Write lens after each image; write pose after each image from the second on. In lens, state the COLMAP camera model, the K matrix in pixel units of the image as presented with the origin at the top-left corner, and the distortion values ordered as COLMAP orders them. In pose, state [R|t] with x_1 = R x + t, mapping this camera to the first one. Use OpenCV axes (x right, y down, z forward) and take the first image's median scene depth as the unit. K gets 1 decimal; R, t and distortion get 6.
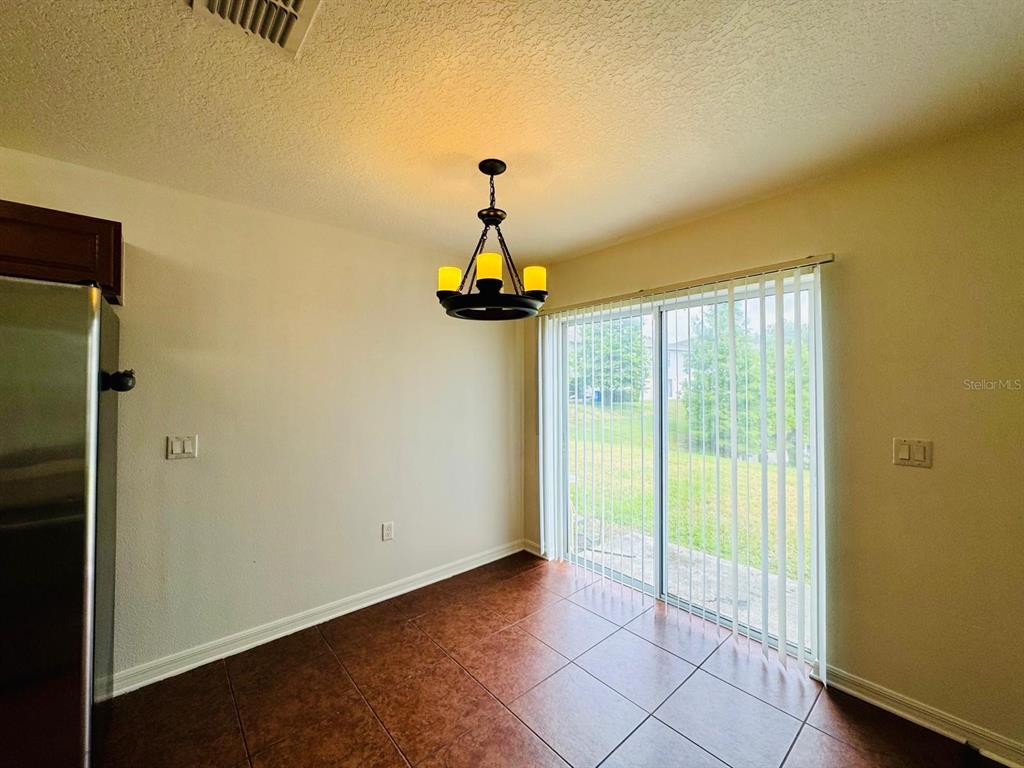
lens RADIAL K [[410.1, 0, 512.5], [0, 410.1, 382.5], [0, 0, 1]] dist [-0.000121, -0.000012]
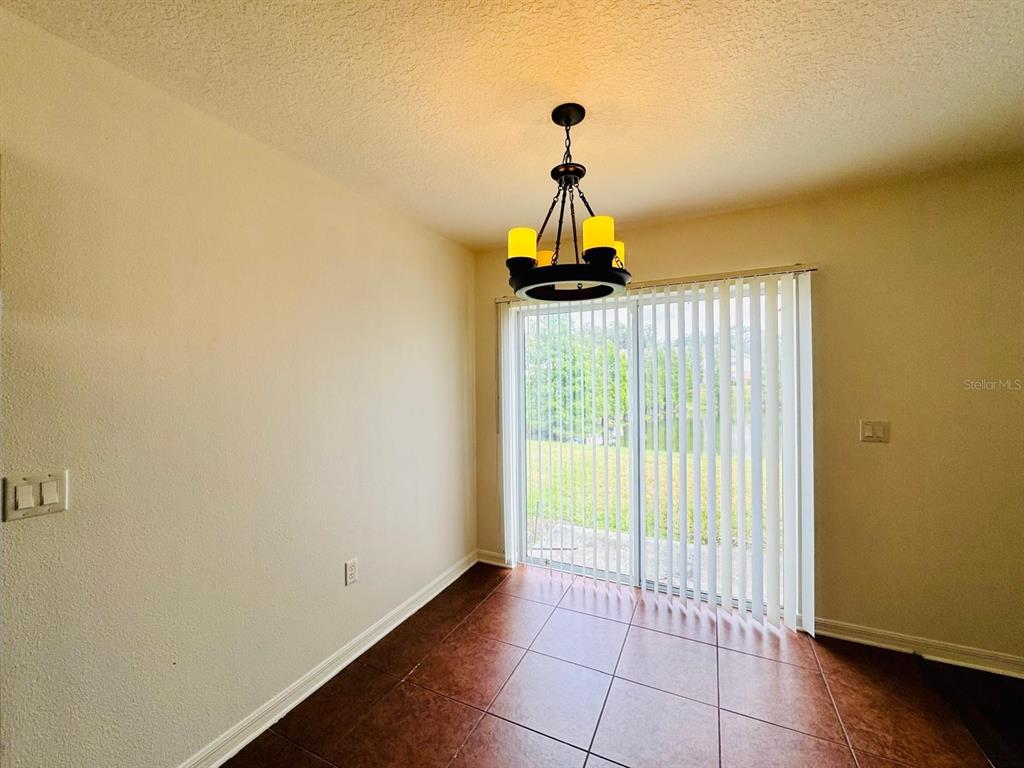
lens RADIAL K [[410.1, 0, 512.5], [0, 410.1, 382.5], [0, 0, 1]] dist [-0.000121, -0.000012]
pose [[0.918631, -0.008971, 0.395015, -0.394635], [0.003539, 0.999889, 0.014479, 0.002373], [-0.395101, -0.011903, 0.918561, 0.226545]]
